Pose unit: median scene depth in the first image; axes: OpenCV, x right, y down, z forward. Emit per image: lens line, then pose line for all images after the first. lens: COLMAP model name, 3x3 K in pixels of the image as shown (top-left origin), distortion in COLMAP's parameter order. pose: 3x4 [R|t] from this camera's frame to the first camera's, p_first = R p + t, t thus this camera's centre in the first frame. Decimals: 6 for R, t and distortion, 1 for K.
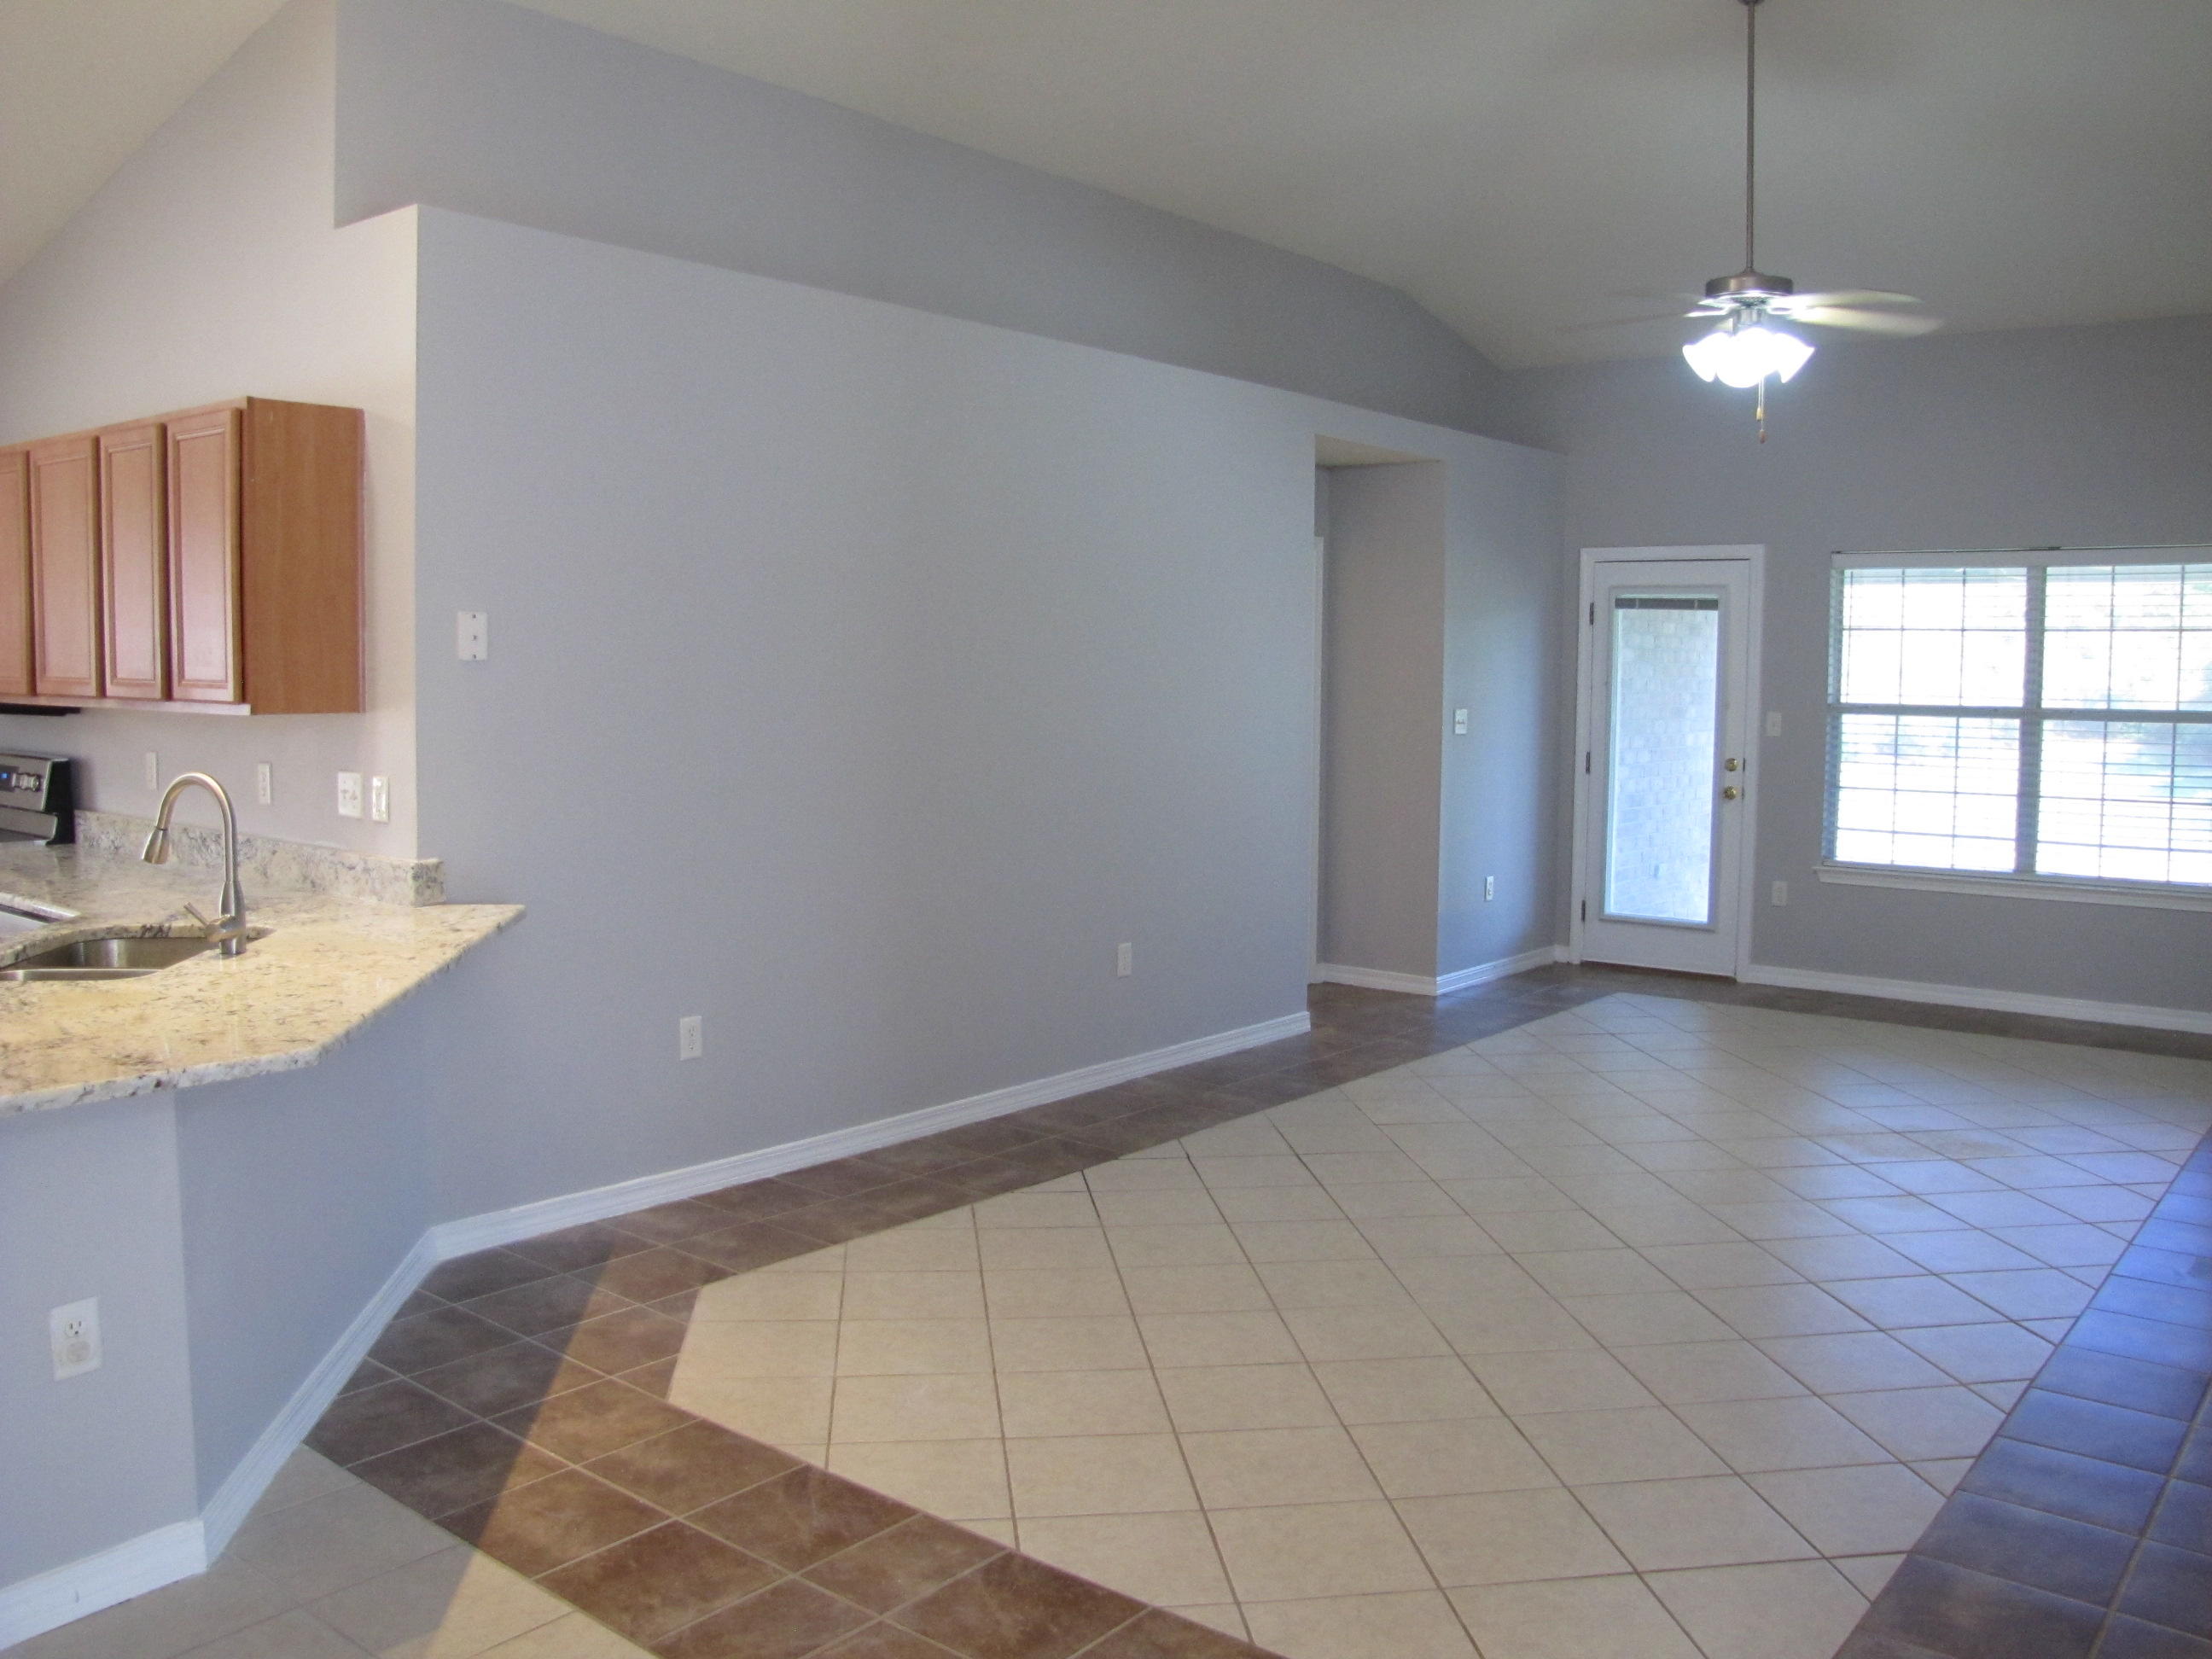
lens RADIAL K [[1844.0, 0, 1104.3], [0, 1844.0, 796.2], [0, 0, 1]] dist [-0.184934, 0.160614]
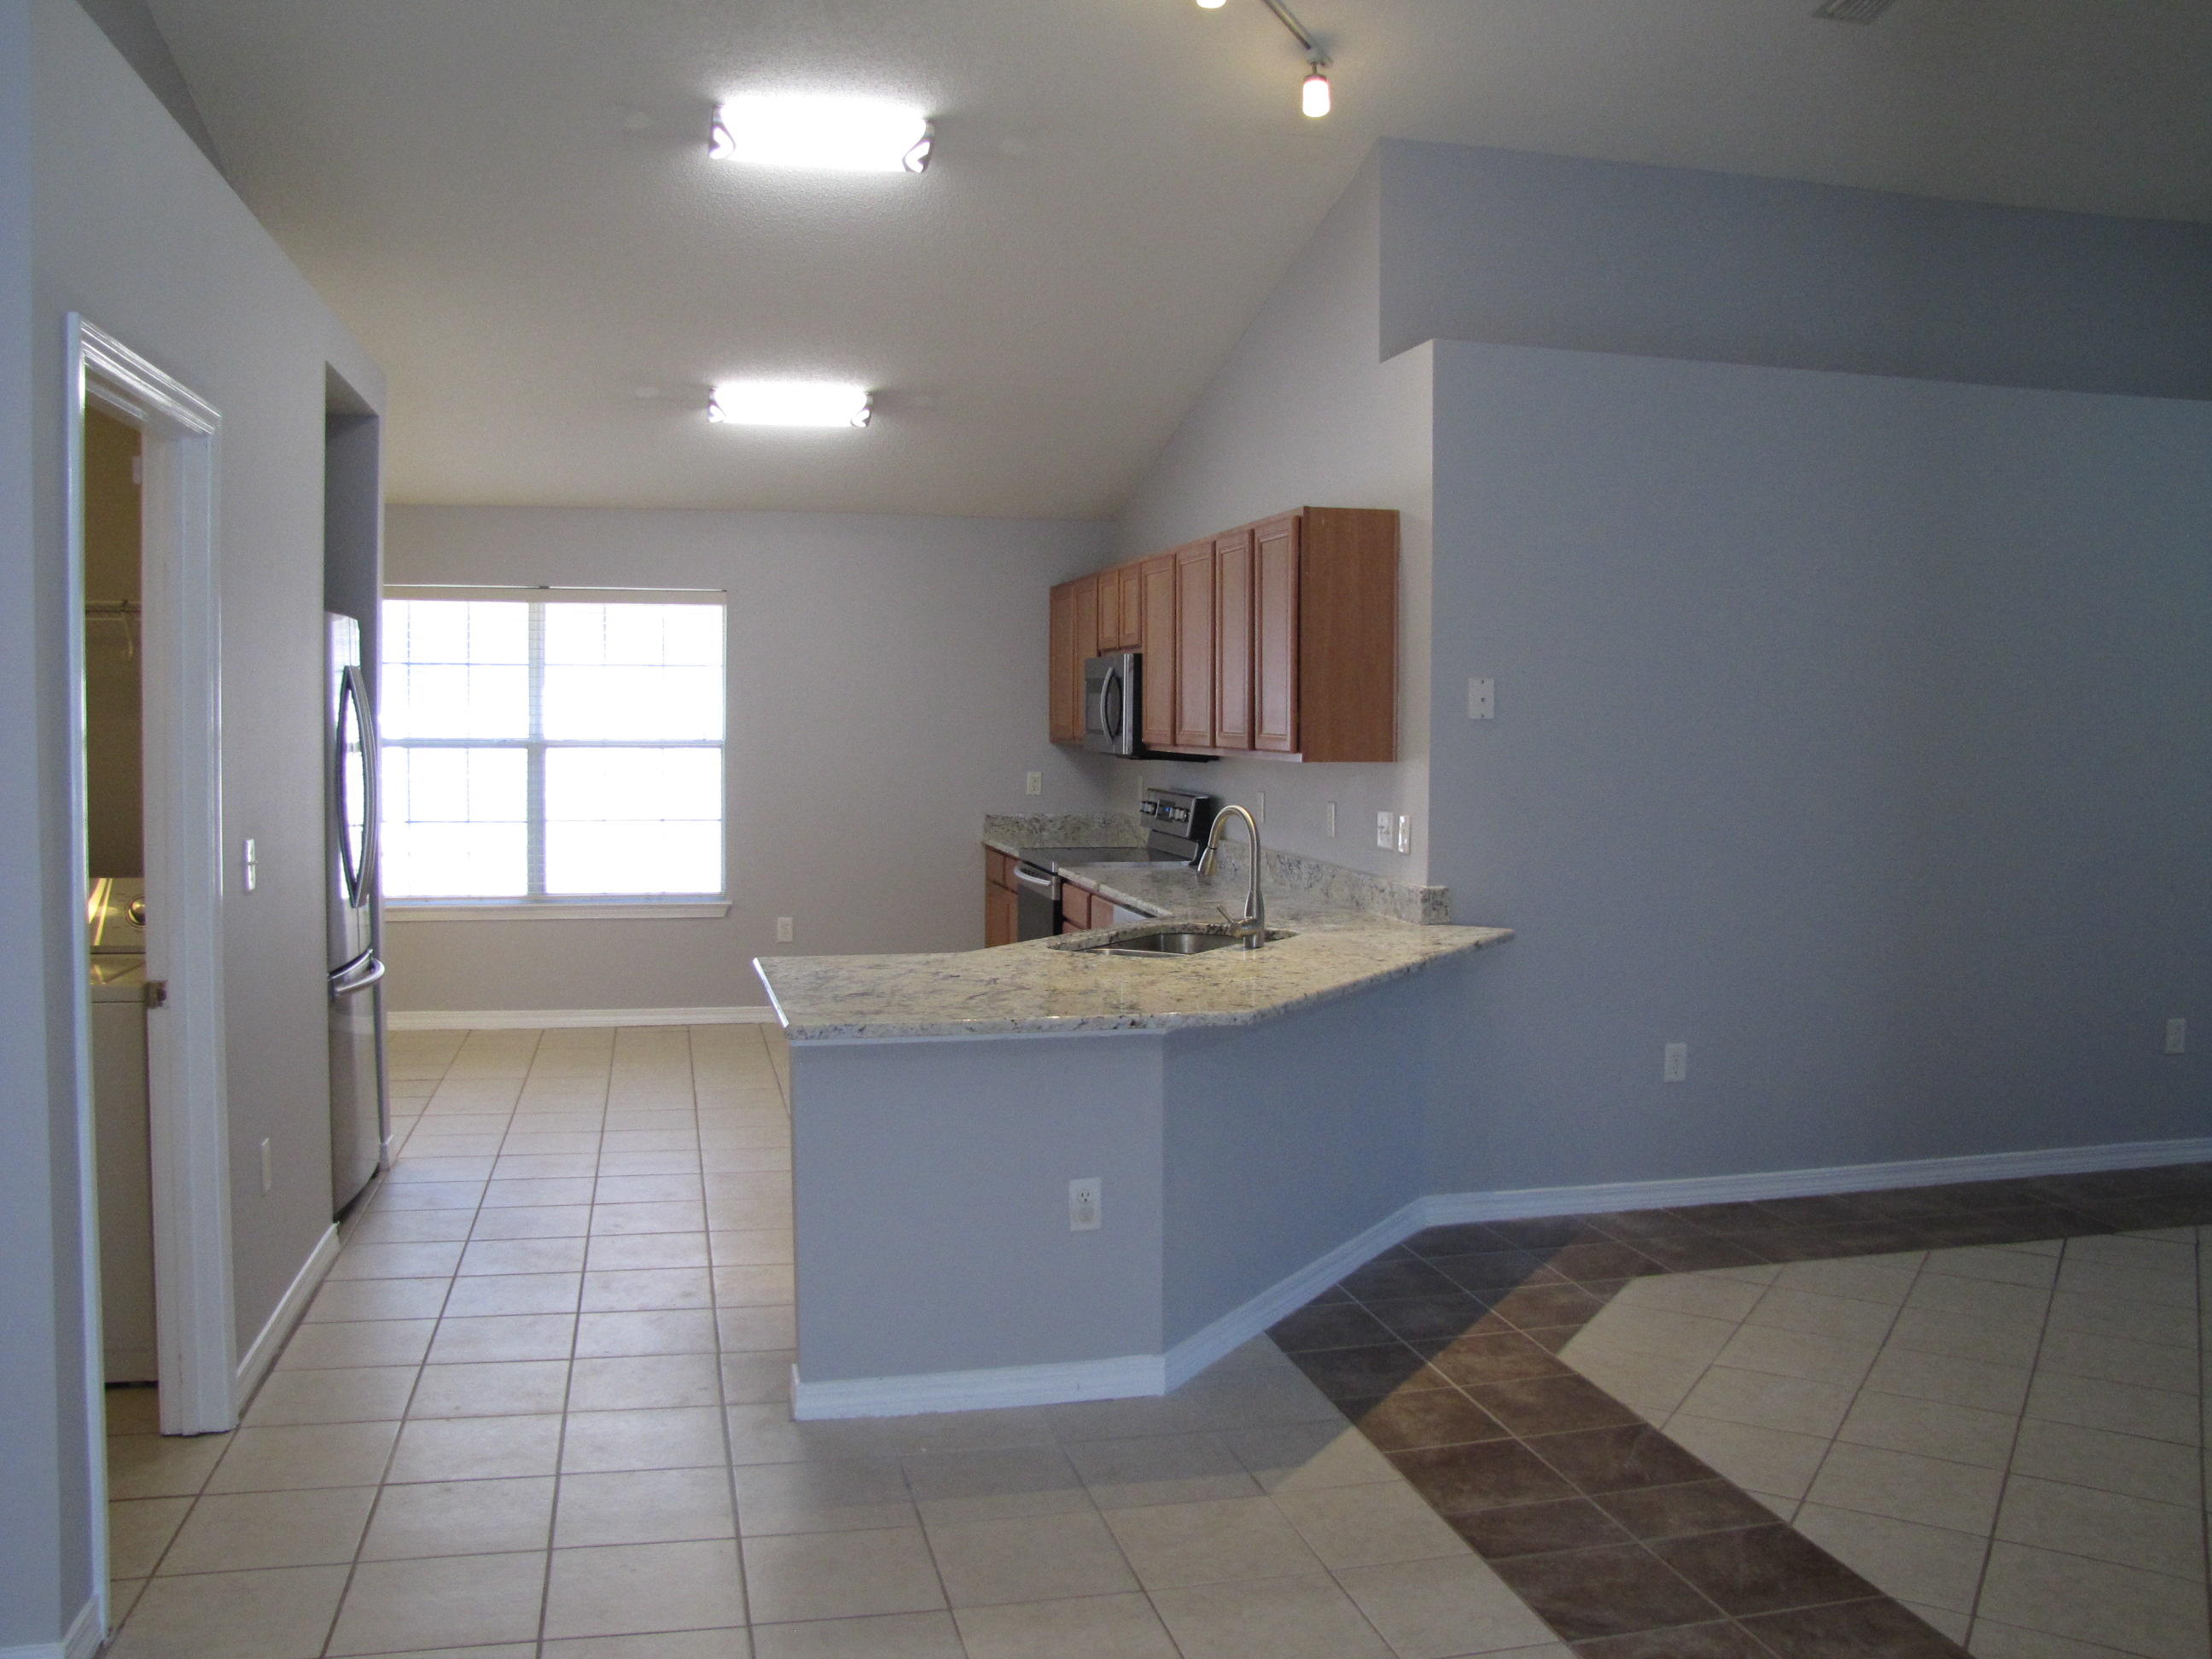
lens RADIAL K [[1844.0, 0, 1089.6], [0, 1844.0, 817.5], [0, 0, 1]] dist [-0.184934, 0.160614]
pose [[0.786718, 0.027886, -0.616682, 0.145177], [-0.040856, 0.999141, -0.006941, 0.005885], [0.615959, 0.030656, 0.787182, -0.072738]]
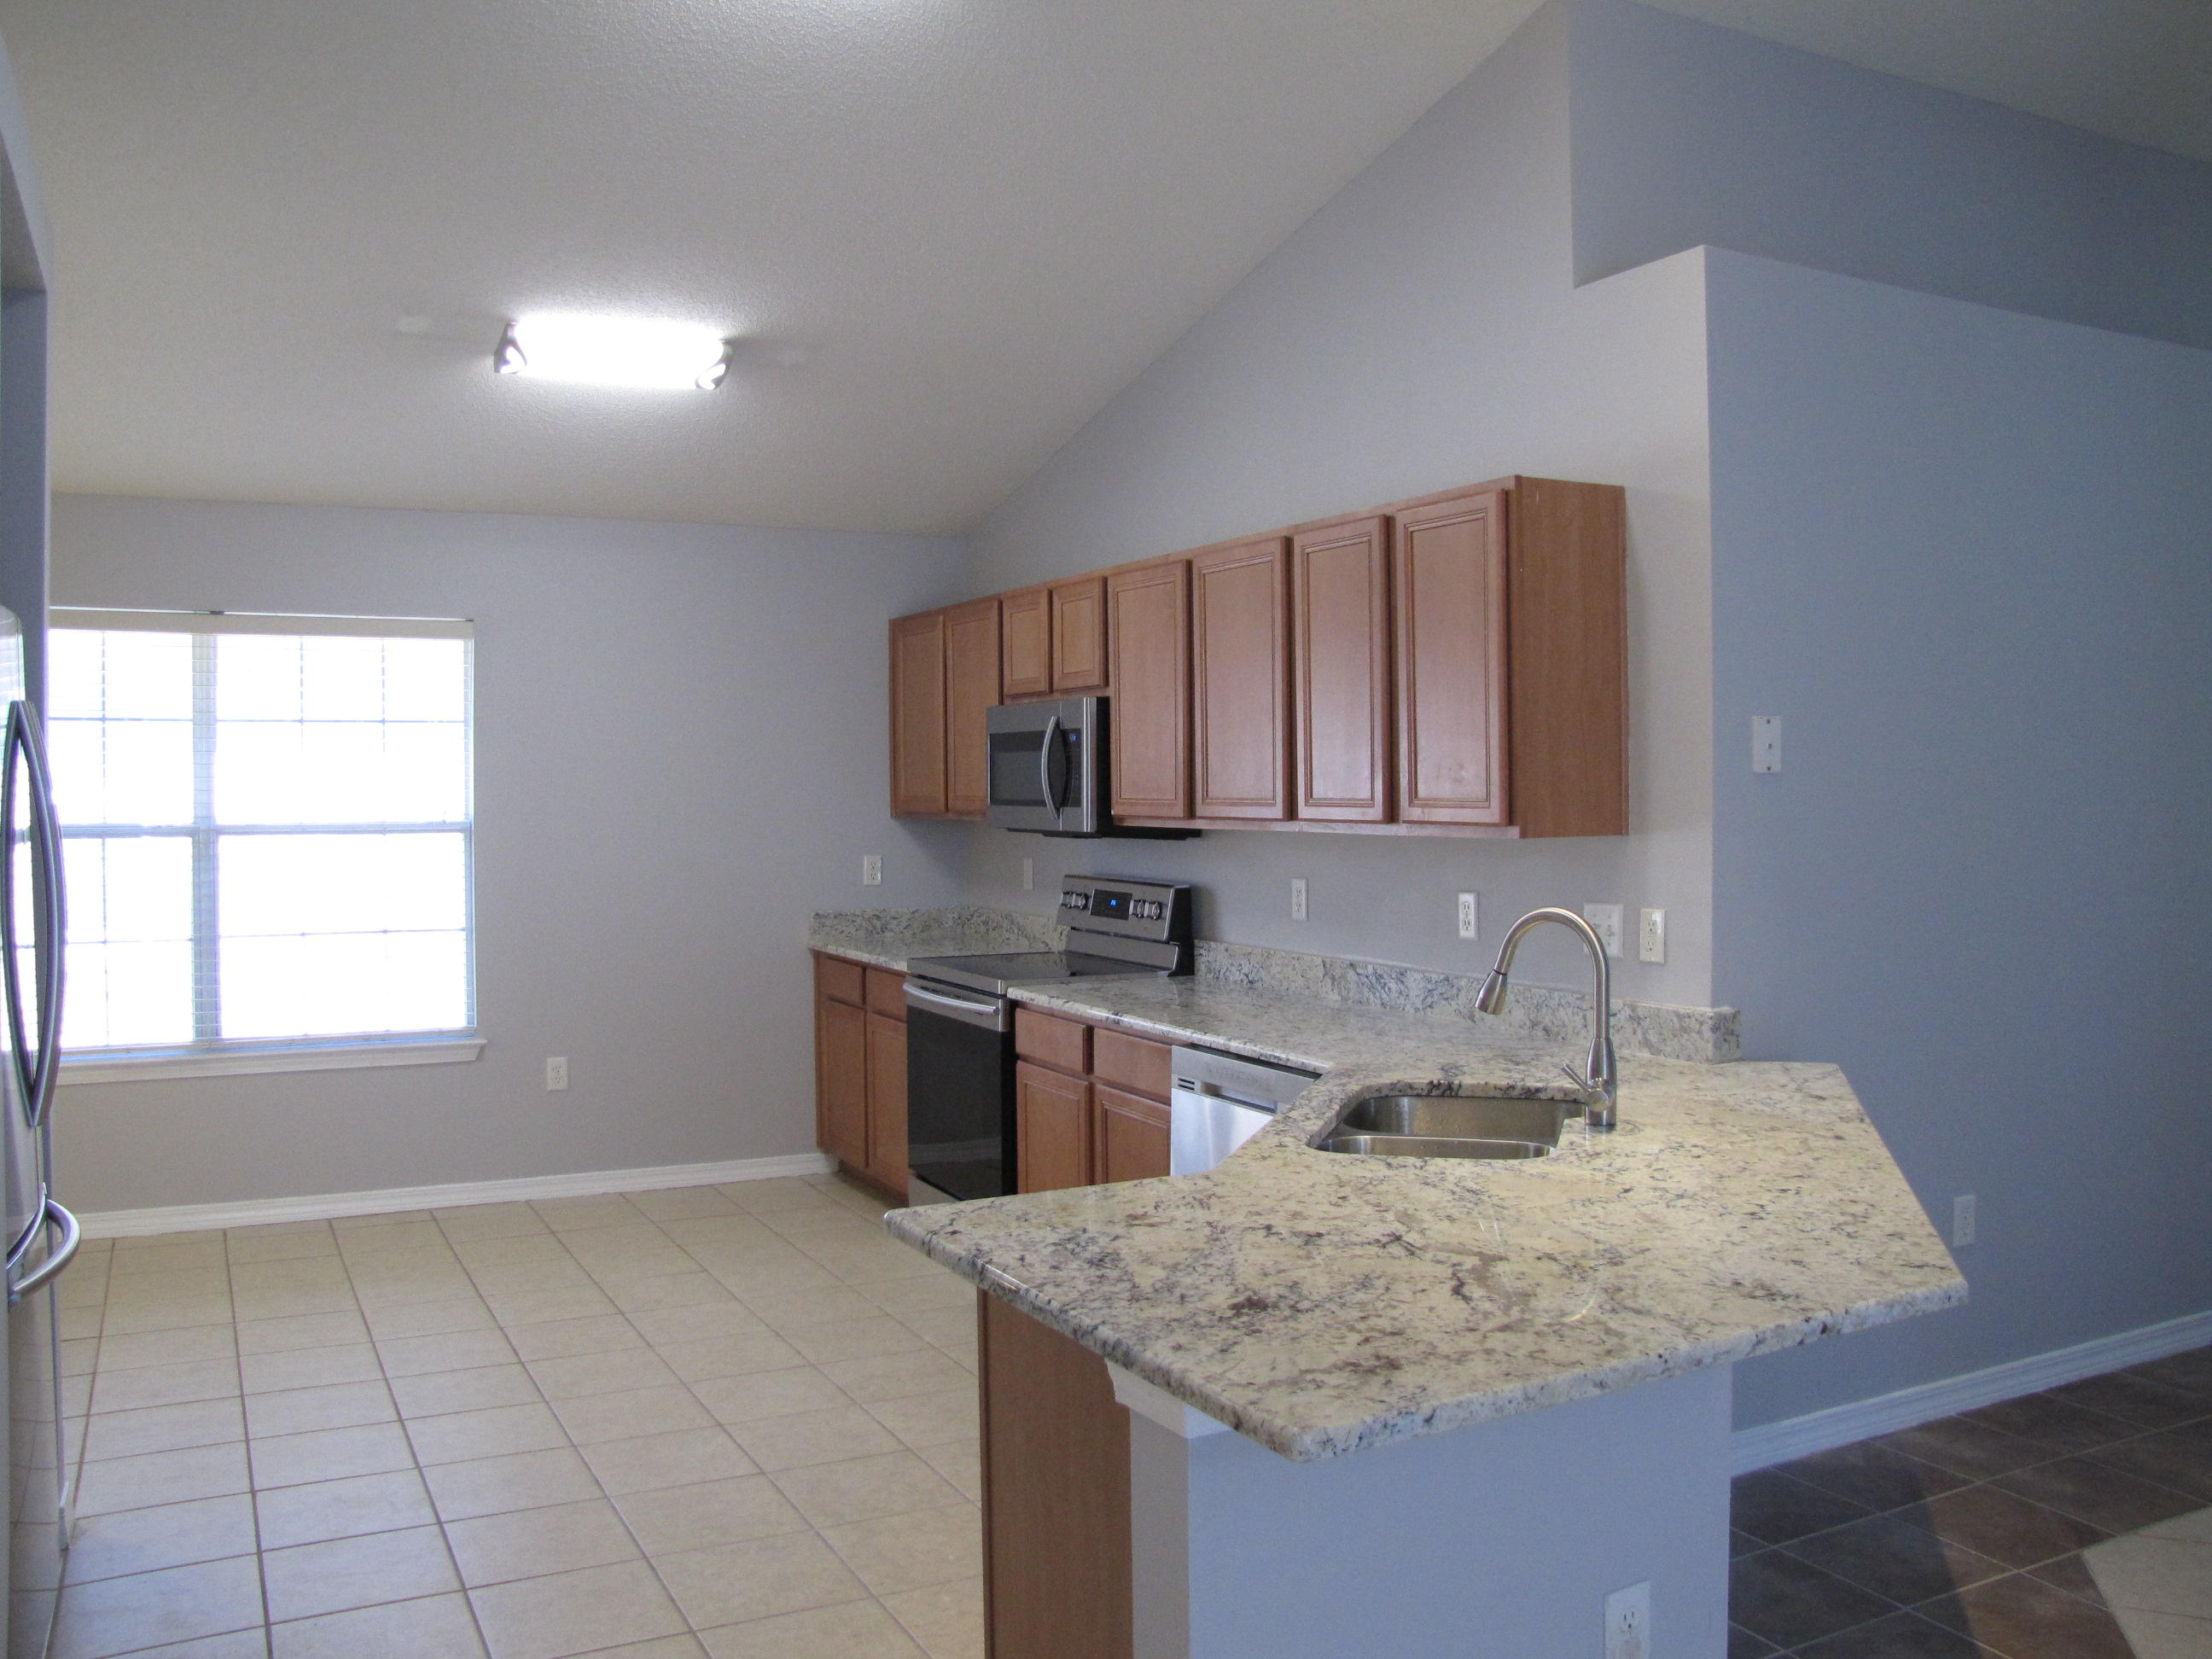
lens RADIAL K [[1844.0, 0, 1103.9], [0, 1844.0, 811.1], [0, 0, 1]] dist [-0.184934, 0.160614]
pose [[0.914595, -0.012985, -0.404162, -0.228136], [-0.010286, 0.998414, -0.055354, -0.005601], [0.404240, 0.054784, 0.913011, 0.077295]]
